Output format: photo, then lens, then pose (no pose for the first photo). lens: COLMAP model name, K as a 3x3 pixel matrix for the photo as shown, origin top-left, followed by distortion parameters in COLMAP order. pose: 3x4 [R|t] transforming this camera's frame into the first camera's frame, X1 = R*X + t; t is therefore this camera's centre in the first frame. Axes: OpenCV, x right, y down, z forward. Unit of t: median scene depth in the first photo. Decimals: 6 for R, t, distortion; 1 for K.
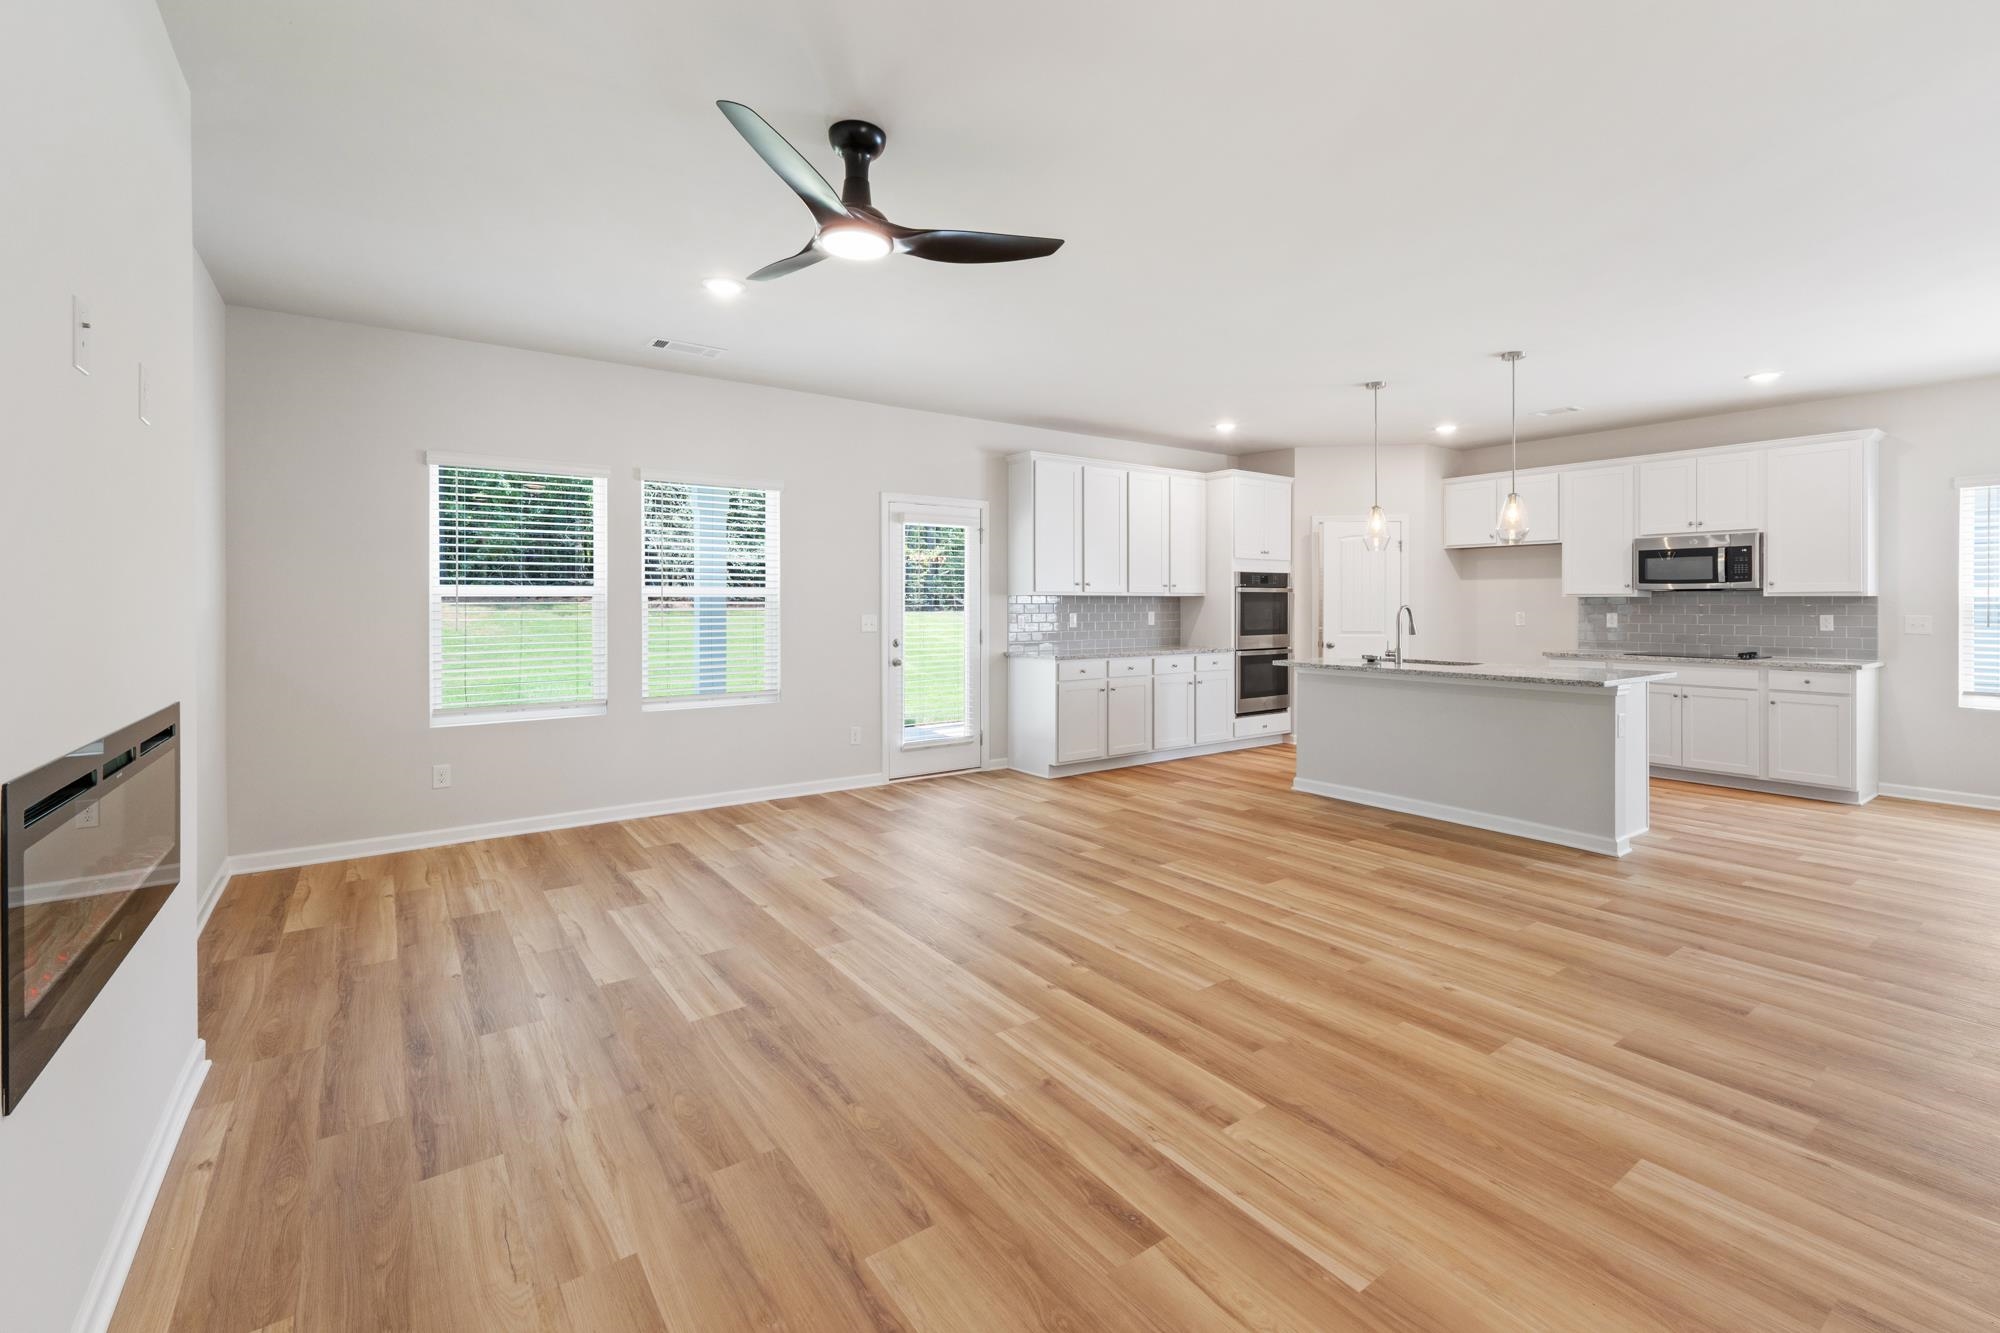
lens RADIAL K [[864.3, 0, 1004.4], [0, 864.3, 629.1], [0, 0, 1]] dist [0.001850, 0.000488]
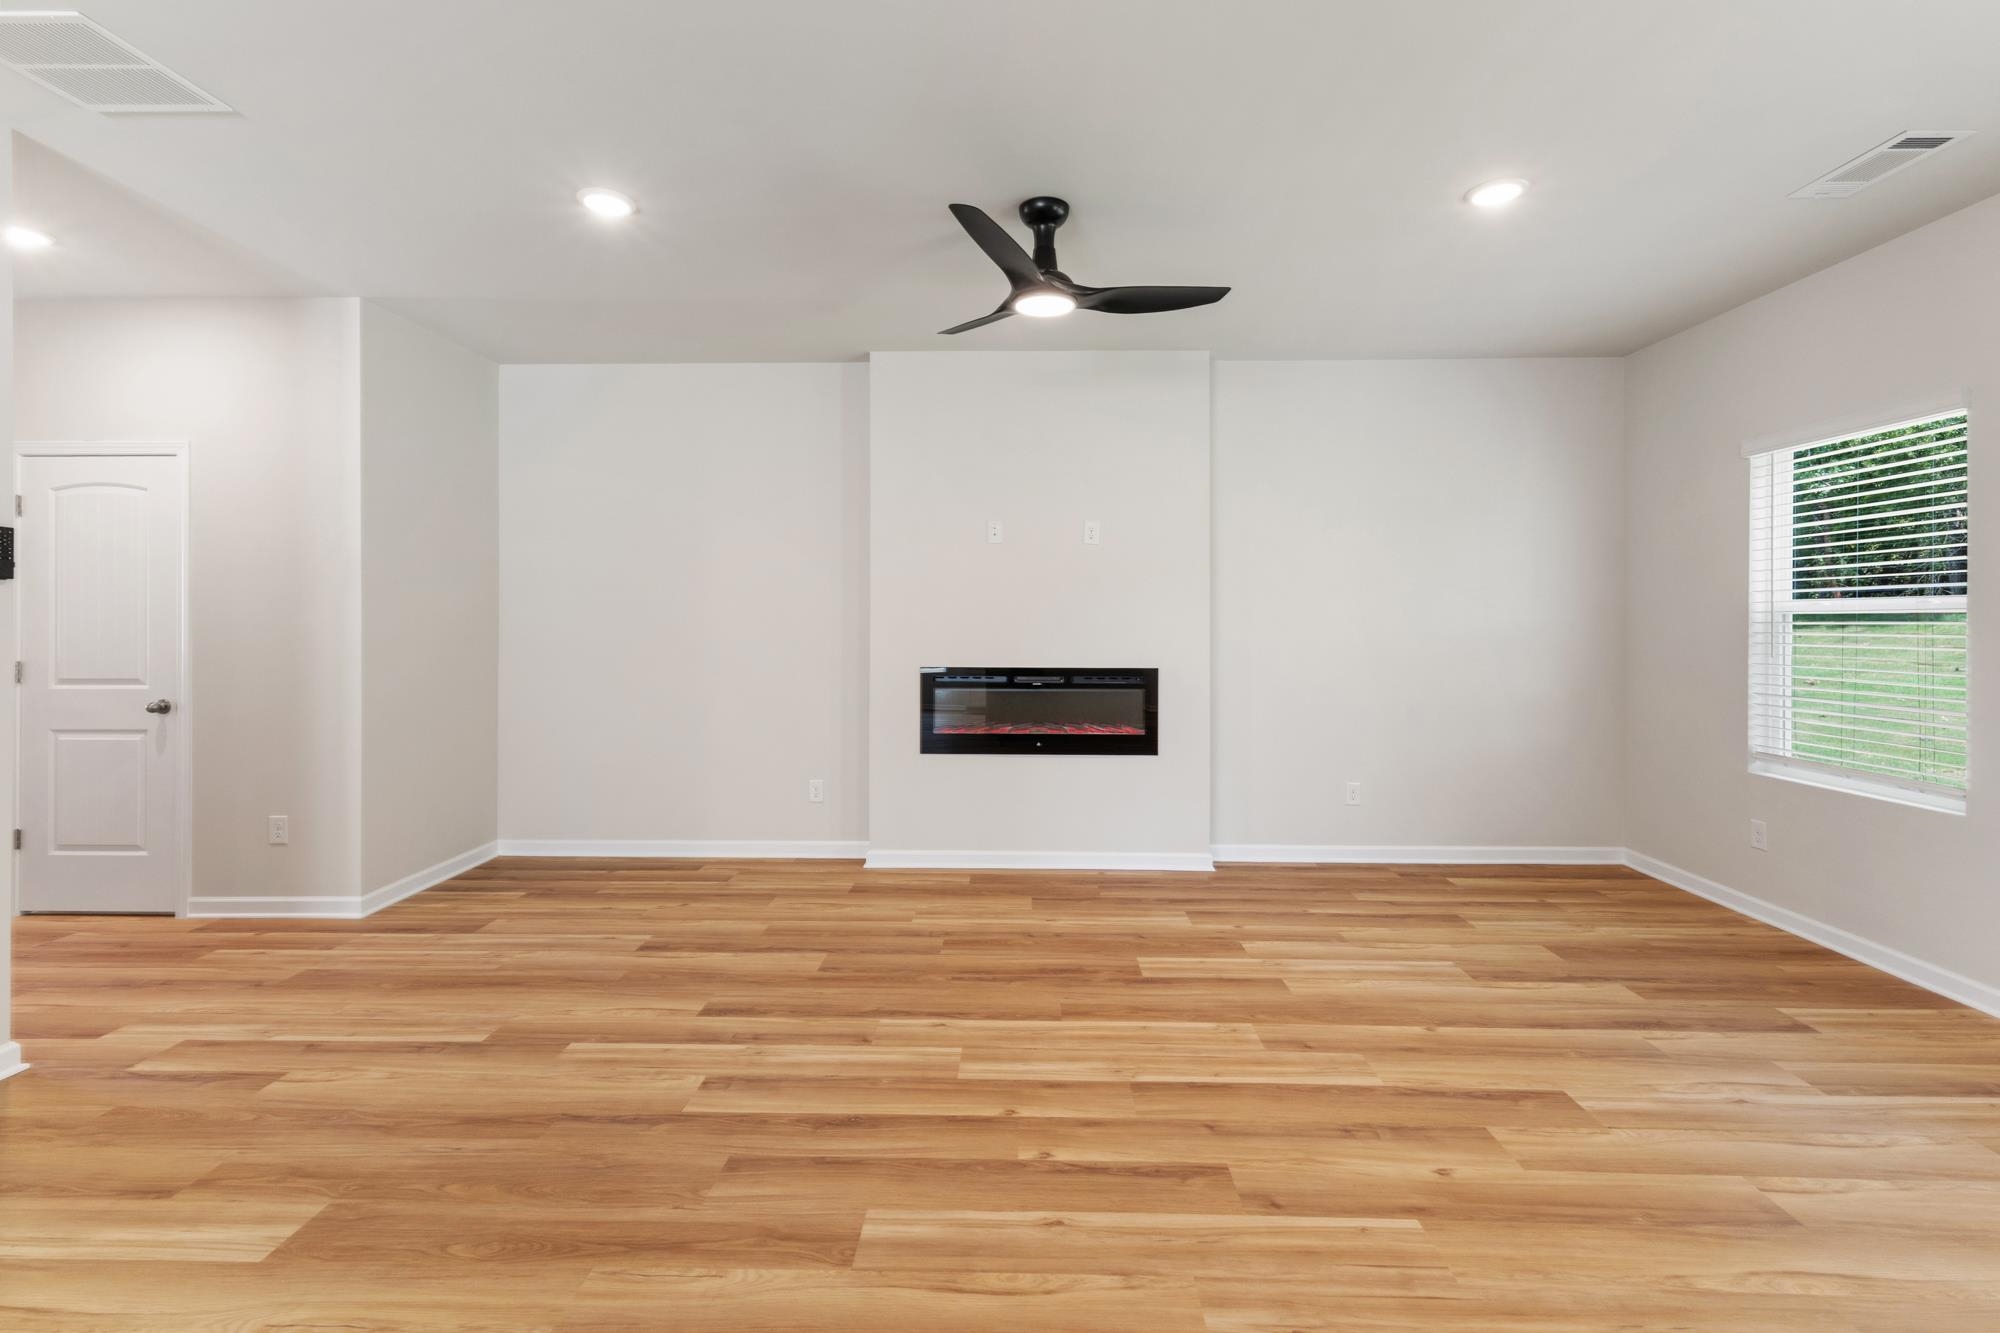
lens RADIAL K [[864.3, 0, 1004.4], [0, 864.3, 629.1], [0, 0, 1]] dist [0.001850, 0.000488]
pose [[-0.603074, 0.006953, -0.797655, 0.738843], [-0.027848, 0.999169, 0.029765, -0.048060], [0.797199, 0.040163, -0.602380, 1.584439]]
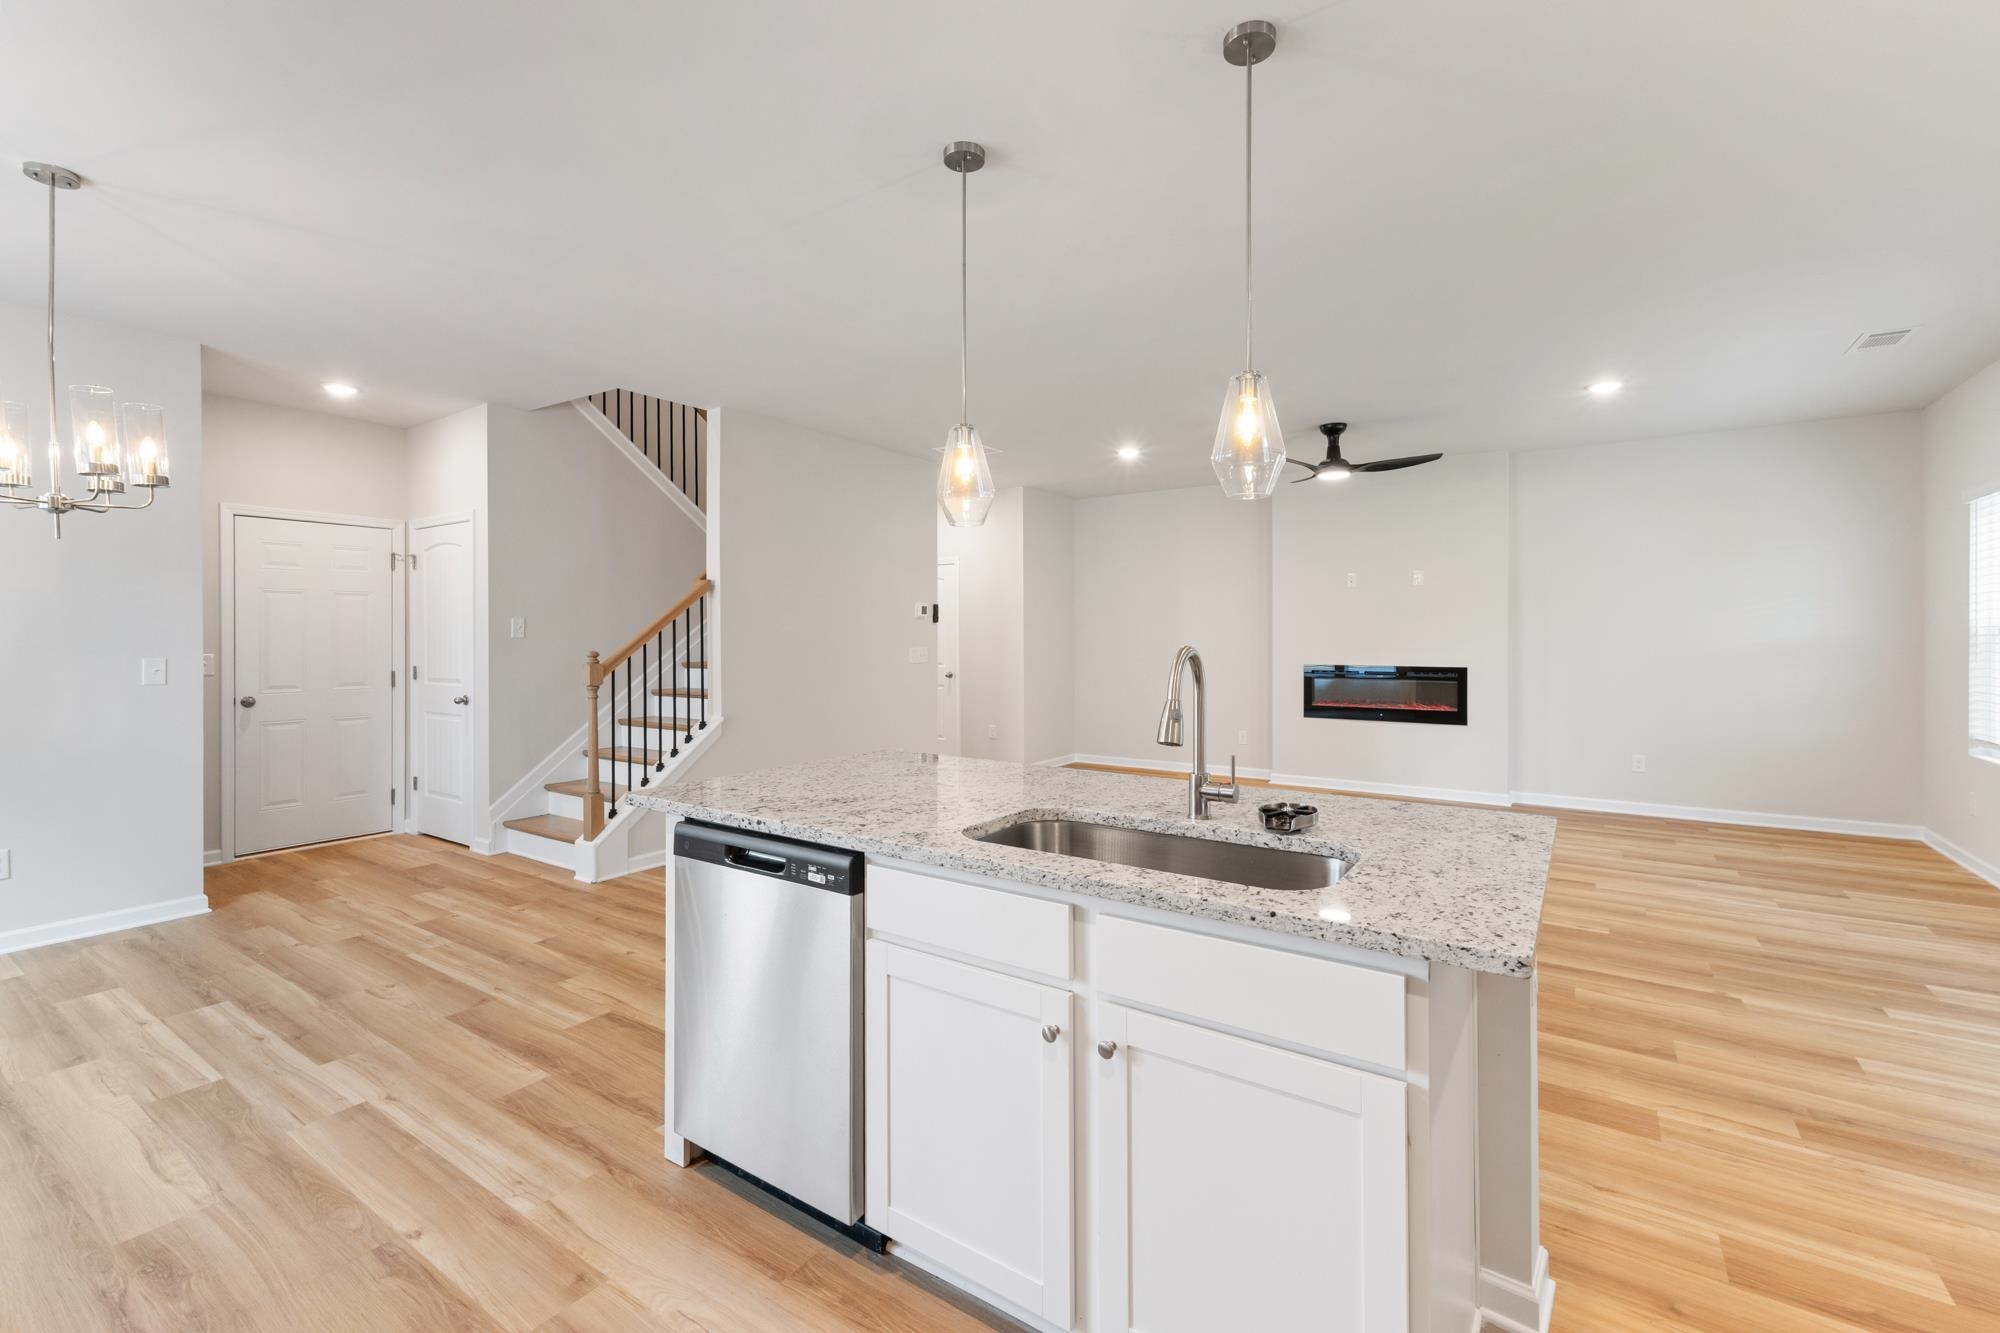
lens RADIAL K [[864.3, 0, 1004.4], [0, 864.3, 629.1], [0, 0, 1]] dist [0.001850, 0.000488]
pose [[-0.937590, 0.001674, -0.347740, 1.371737], [-0.007457, 0.999662, 0.024918, -0.095263], [0.347664, 0.025956, -0.937260, 2.737753]]
